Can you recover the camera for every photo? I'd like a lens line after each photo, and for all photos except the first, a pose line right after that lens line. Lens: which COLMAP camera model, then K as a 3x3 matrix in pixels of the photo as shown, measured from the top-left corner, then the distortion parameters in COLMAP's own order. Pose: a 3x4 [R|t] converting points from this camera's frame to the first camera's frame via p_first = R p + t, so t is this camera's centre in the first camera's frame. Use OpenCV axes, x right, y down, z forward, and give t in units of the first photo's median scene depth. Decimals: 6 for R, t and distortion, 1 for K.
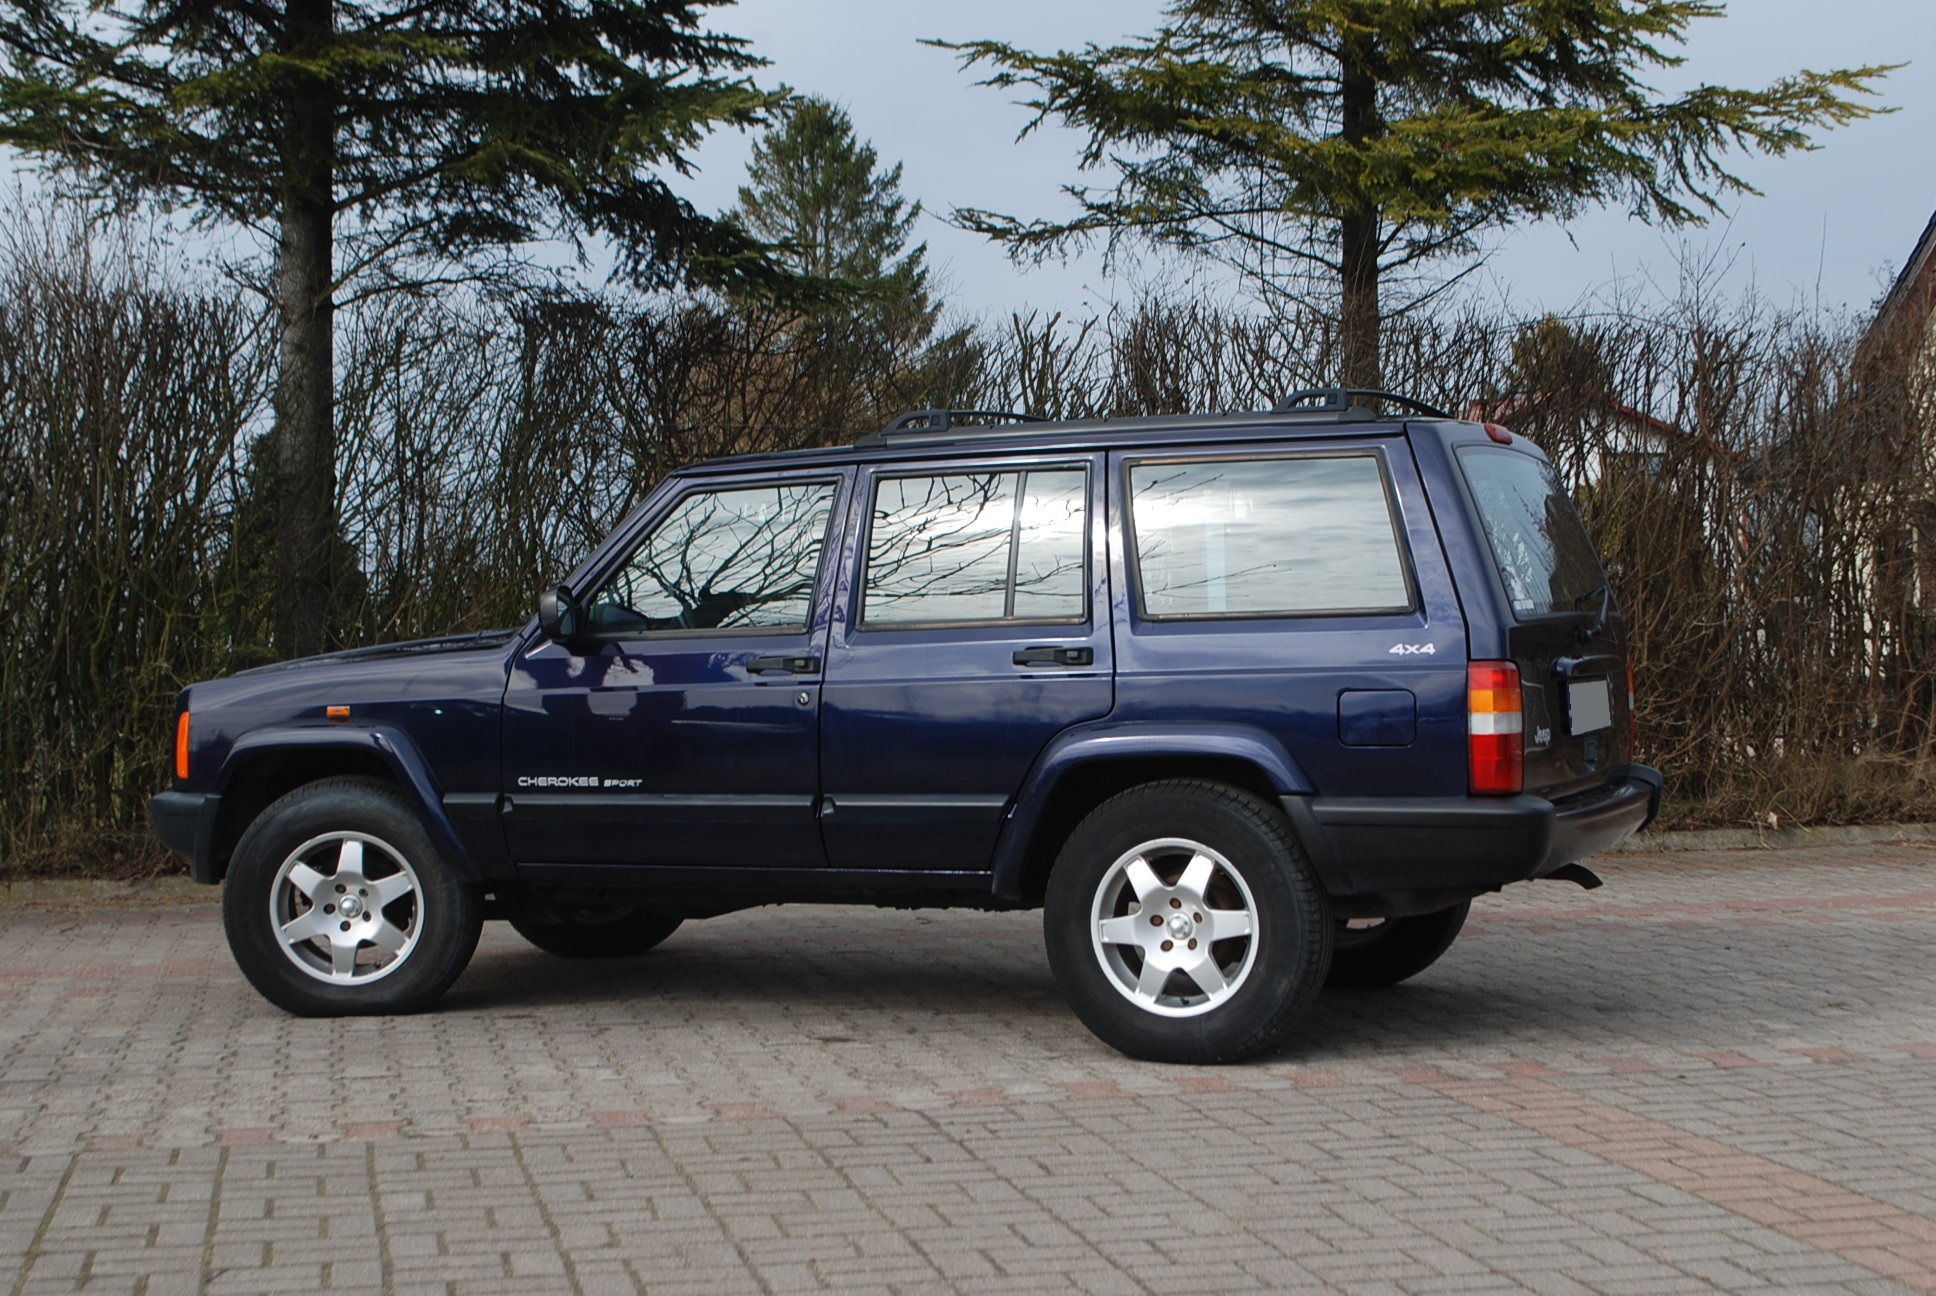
lens RADIAL K [[2838.9, 0, 968.0], [0, 2838.9, 648.0], [0, 0, 1]] dist [-0.015815, -0.783008]
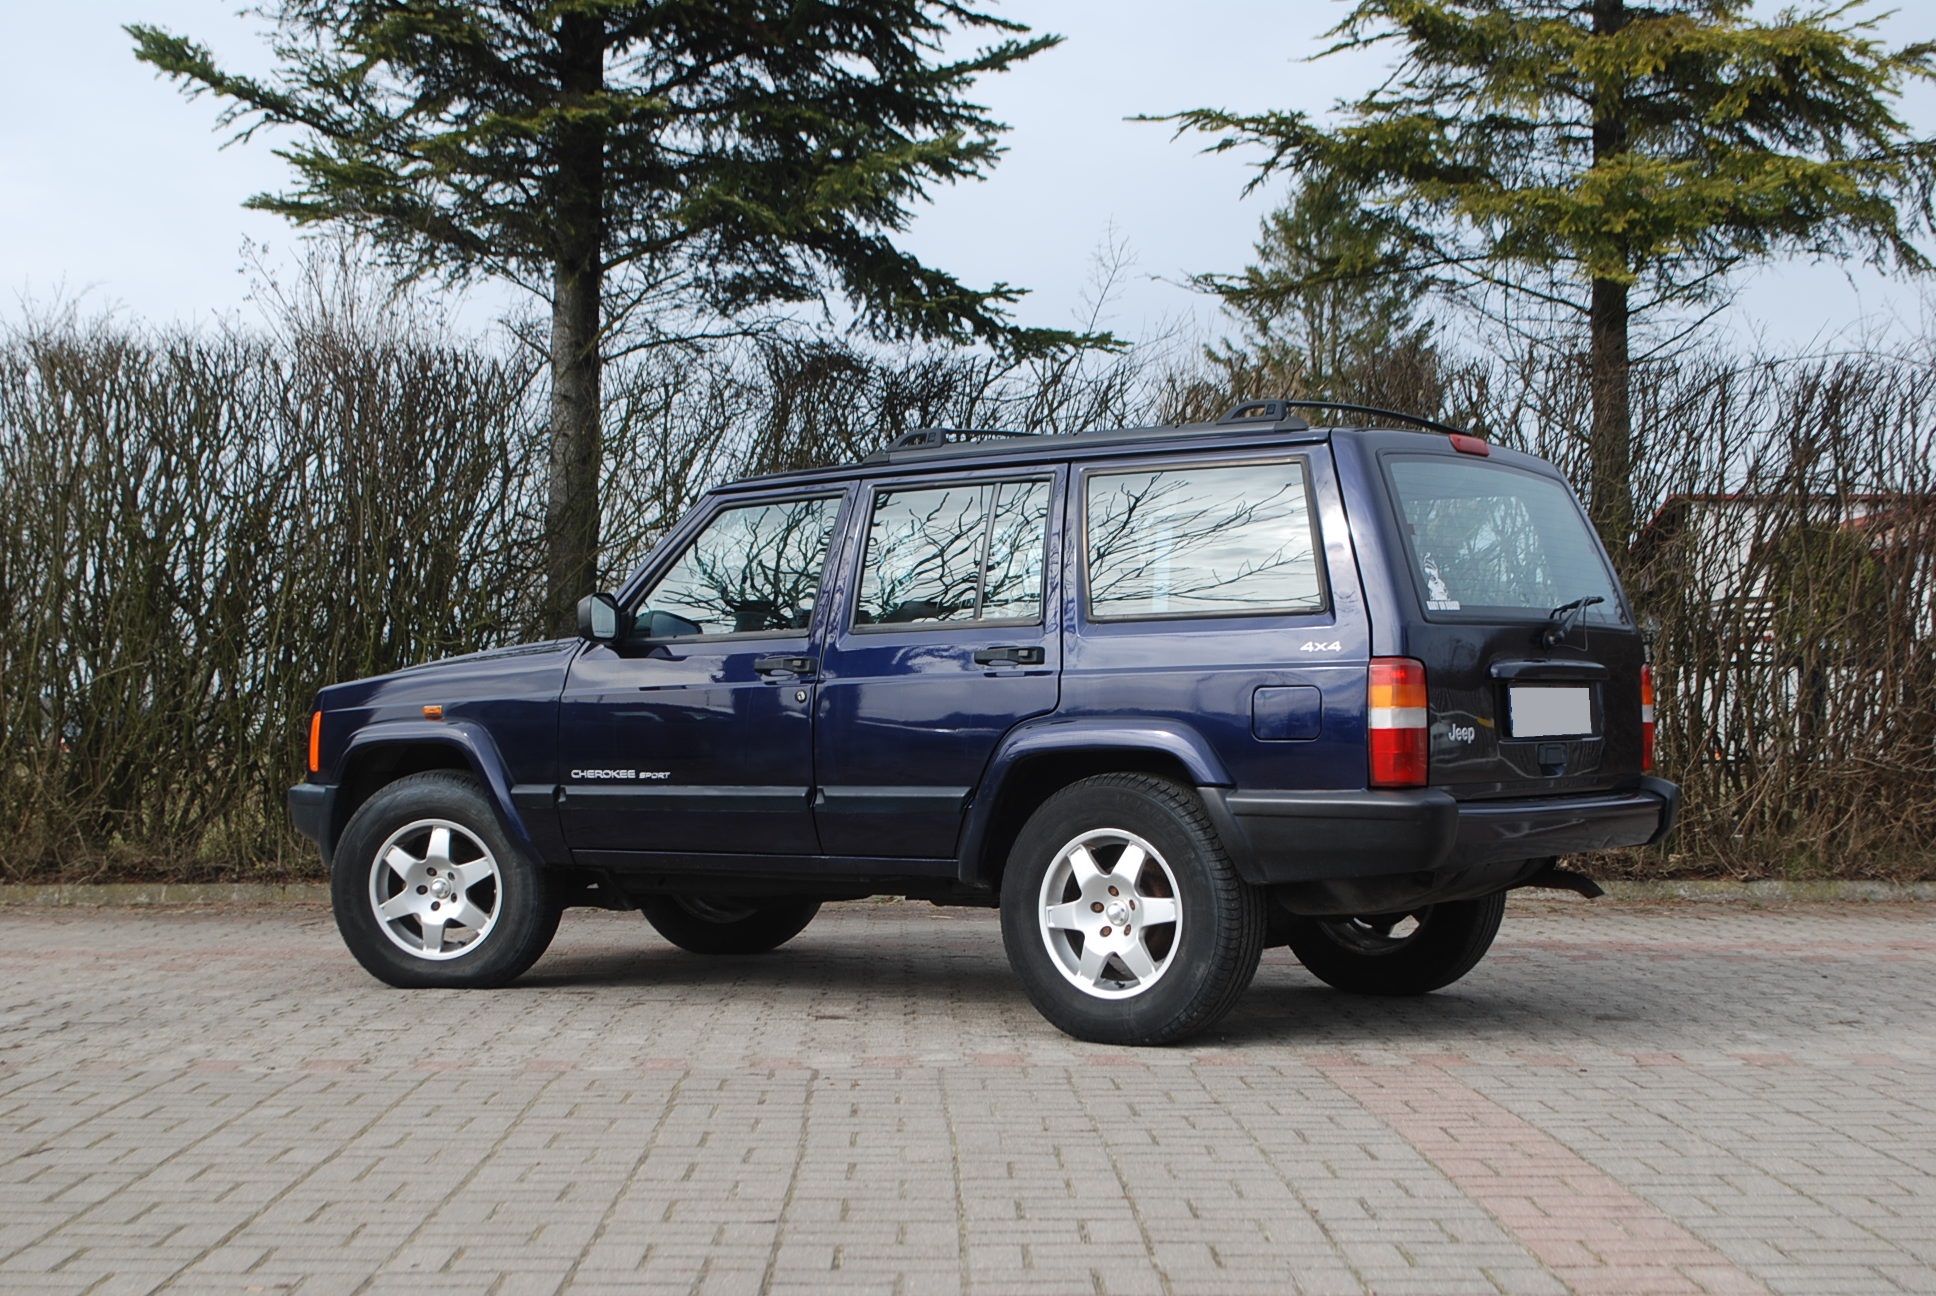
lens RADIAL K [[2838.9, 0, 968.0], [0, 2838.9, 648.0], [0, 0, 1]] dist [-0.015815, -0.783008]
pose [[0.977118, 0.004815, -0.212644, 0.216196], [-0.011306, 0.999506, -0.029321, 0.028179], [0.212398, 0.031055, 0.976690, -0.033386]]
